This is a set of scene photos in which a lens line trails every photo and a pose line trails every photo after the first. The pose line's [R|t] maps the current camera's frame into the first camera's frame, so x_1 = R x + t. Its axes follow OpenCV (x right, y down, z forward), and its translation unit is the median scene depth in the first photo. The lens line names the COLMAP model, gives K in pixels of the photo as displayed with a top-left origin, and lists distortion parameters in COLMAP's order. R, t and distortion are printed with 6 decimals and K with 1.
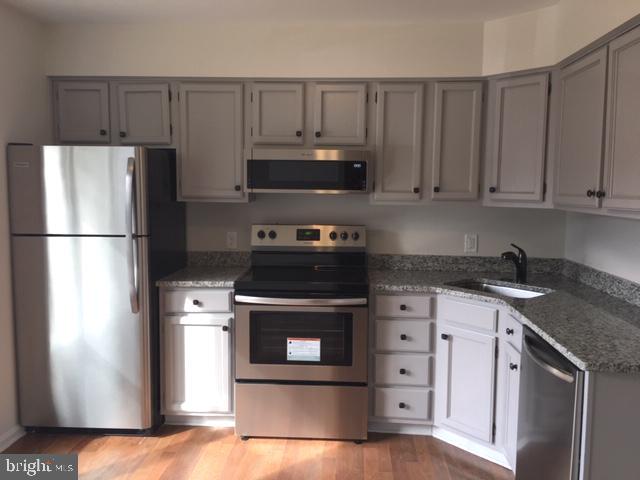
lens RADIAL K [[541.2, 0, 322.2], [0, 541.2, 238.1], [0, 0, 1]] dist [0.096721, -0.116069]
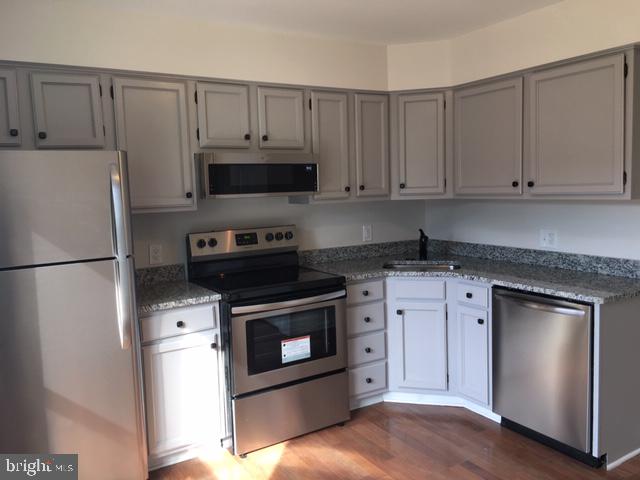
lens RADIAL K [[541.2, 0, 322.2], [0, 541.2, 238.1], [0, 0, 1]] dist [0.096721, -0.116069]
pose [[0.819068, -0.095710, 0.565656, -0.526964], [0.095930, 0.994953, 0.029441, -0.026572], [-0.565619, 0.030149, 0.824115, 0.119687]]
